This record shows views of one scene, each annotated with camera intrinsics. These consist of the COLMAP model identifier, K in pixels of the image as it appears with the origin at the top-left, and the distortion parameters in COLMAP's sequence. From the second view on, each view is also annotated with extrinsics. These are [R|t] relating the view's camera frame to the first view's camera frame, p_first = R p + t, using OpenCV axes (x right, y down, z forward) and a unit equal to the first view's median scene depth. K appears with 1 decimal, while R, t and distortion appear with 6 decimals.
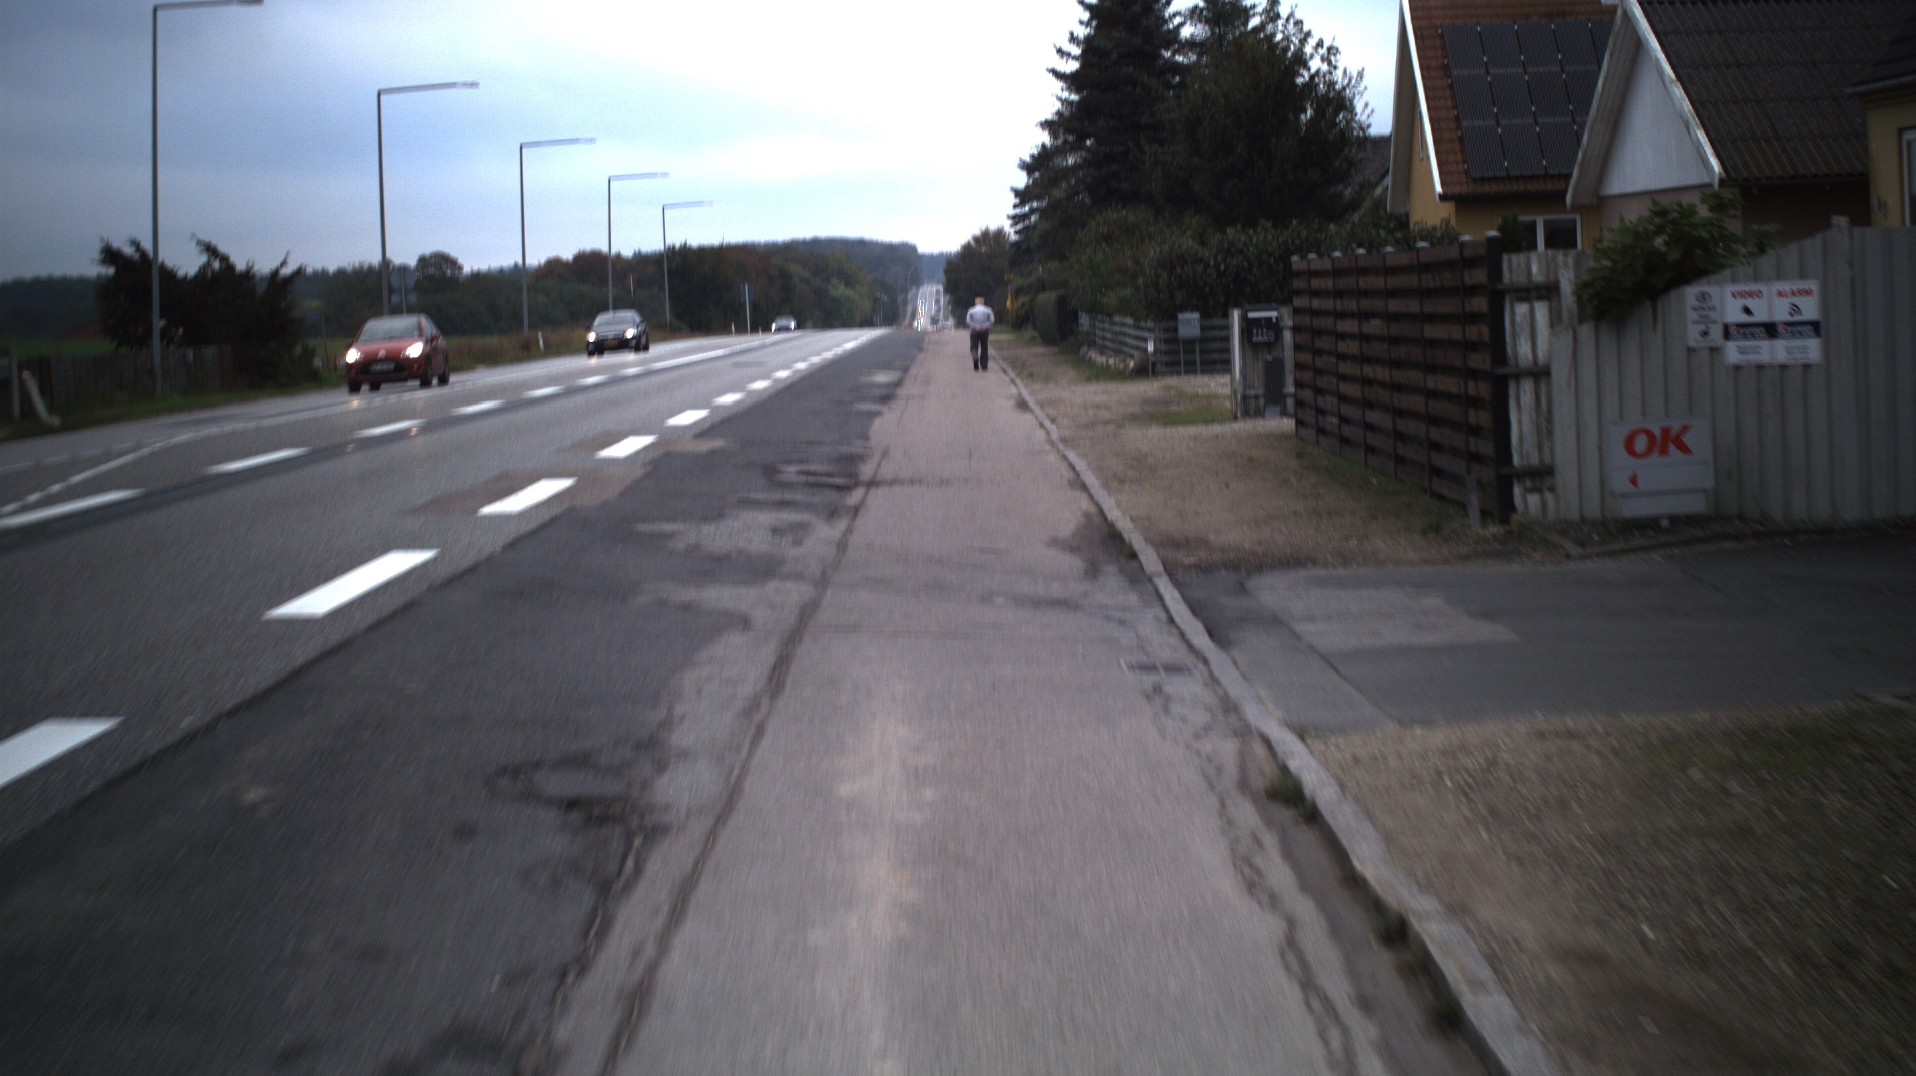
lens RADIAL K [[3312.0, 0, 958.0], [0, 3312.0, 538.0], [0, 0, 1]] dist [-0.225699, 0.243091]
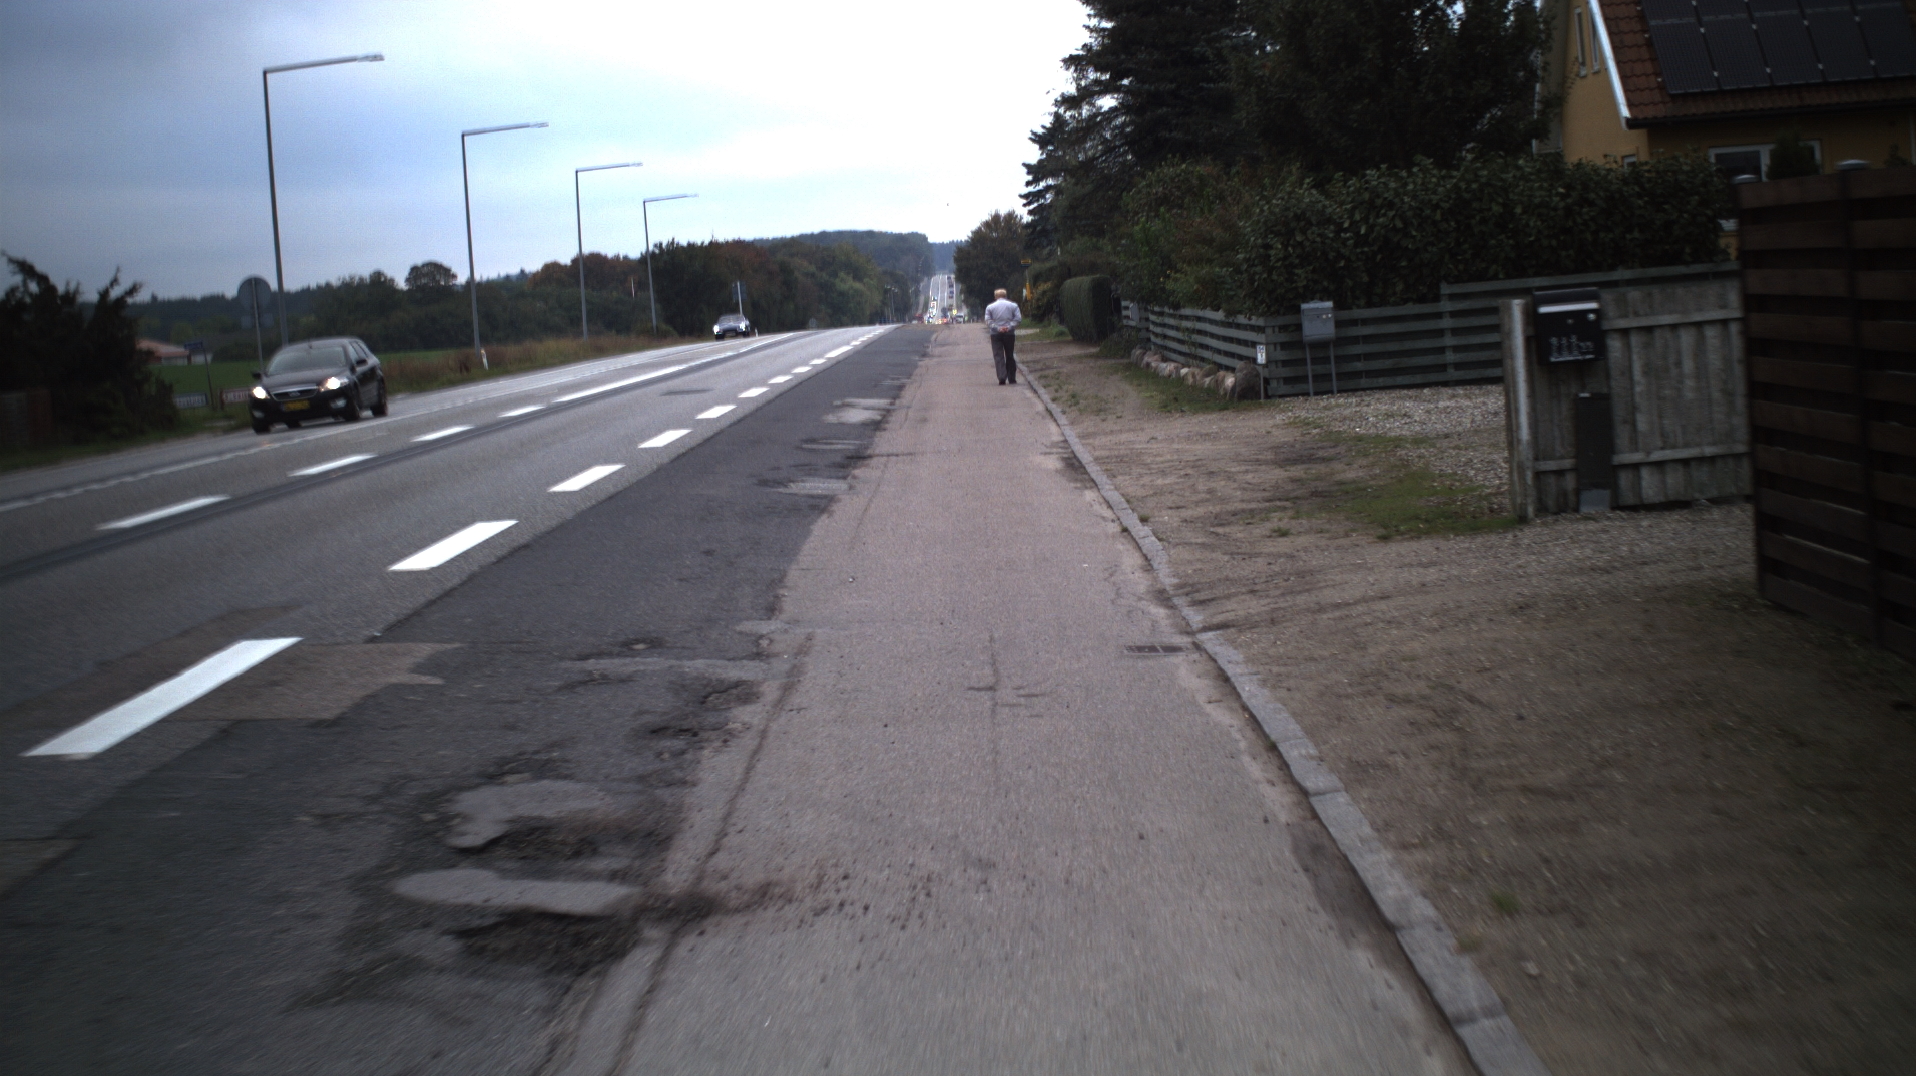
lens RADIAL K [[3312.0, 0, 958.0], [0, 3312.0, 538.0], [0, 0, 1]] dist [-0.225699, 0.243091]
pose [[0.999112, -0.041552, -0.007023, 0.001476], [0.041577, 0.999130, 0.003371, -0.024099], [0.006876, -0.003660, 0.999970, 0.316163]]
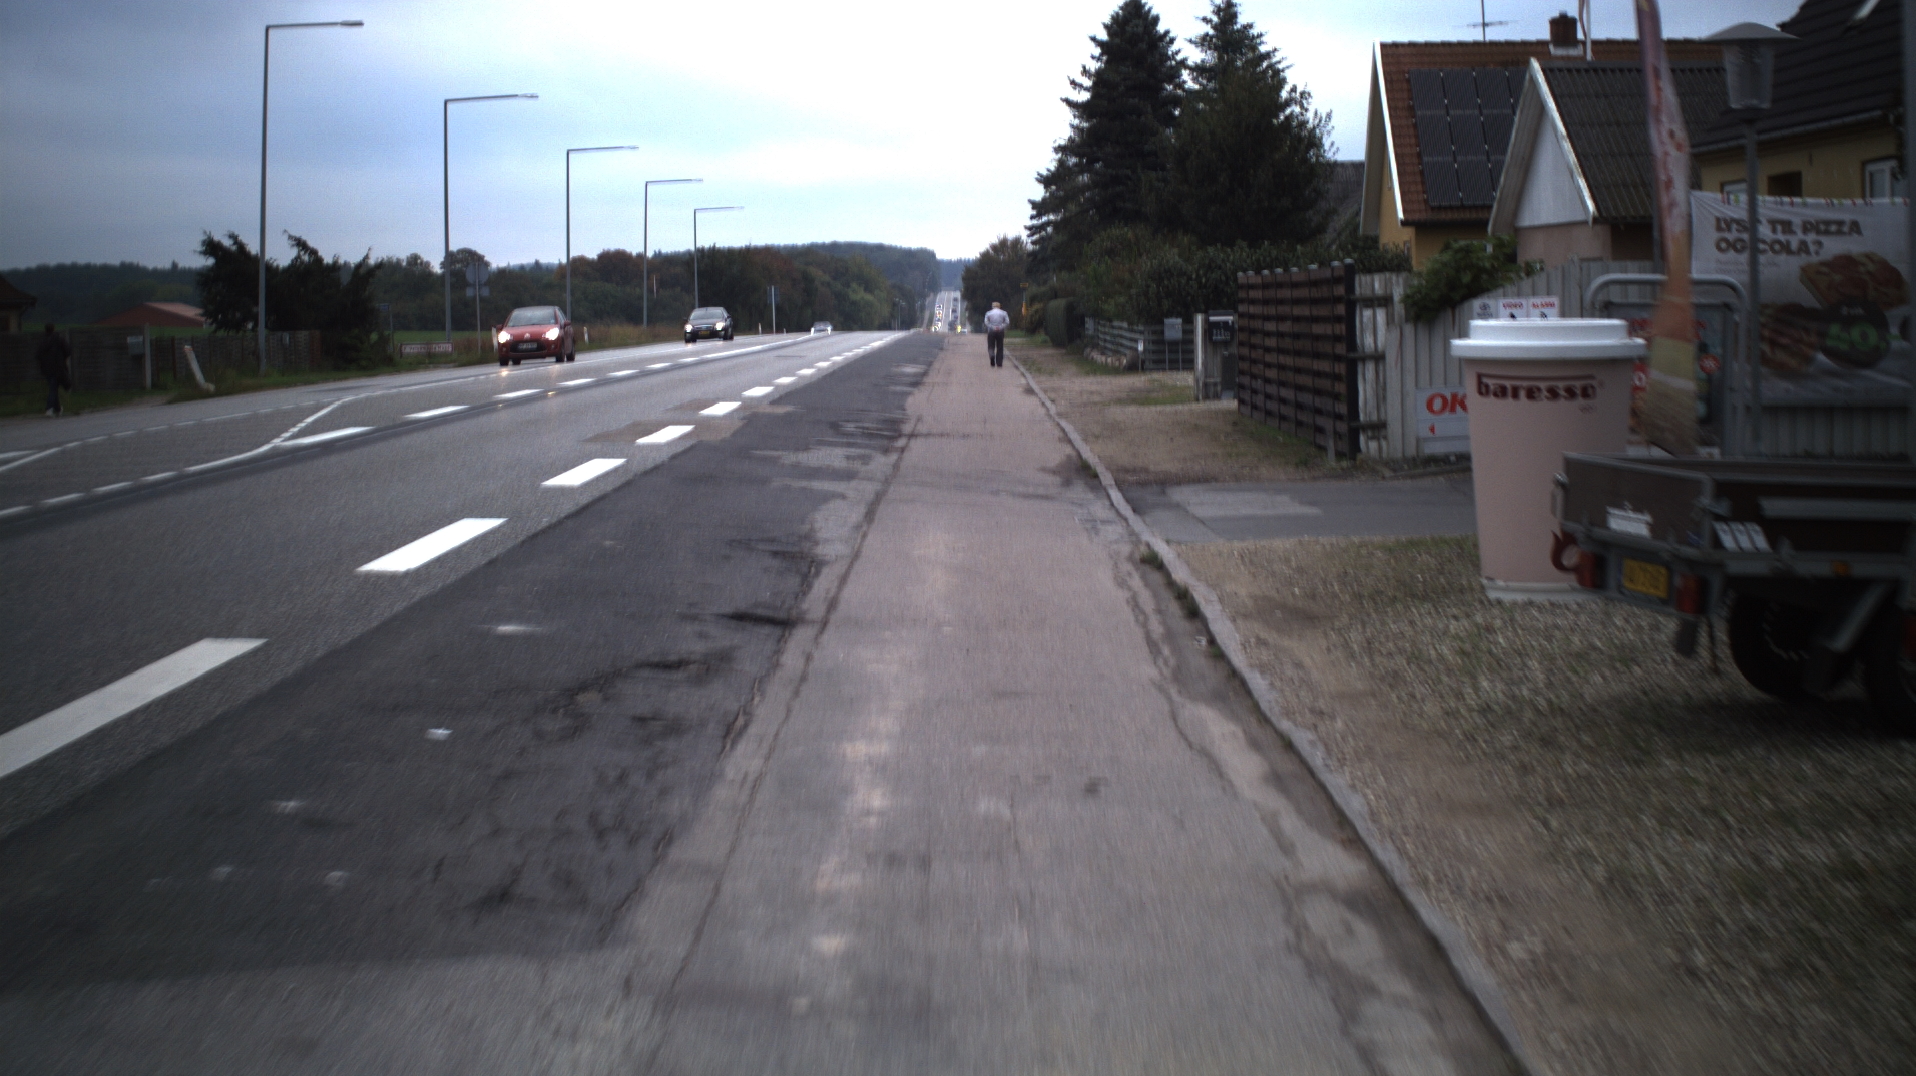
lens RADIAL K [[3312.0, 0, 958.0], [0, 3312.0, 538.0], [0, 0, 1]] dist [-0.225699, 0.243091]
pose [[0.999754, 0.021888, -0.003647, -0.000679], [-0.021896, 0.999758, -0.002058, 0.012657], [0.003601, 0.002137, 0.999991, -0.158156]]
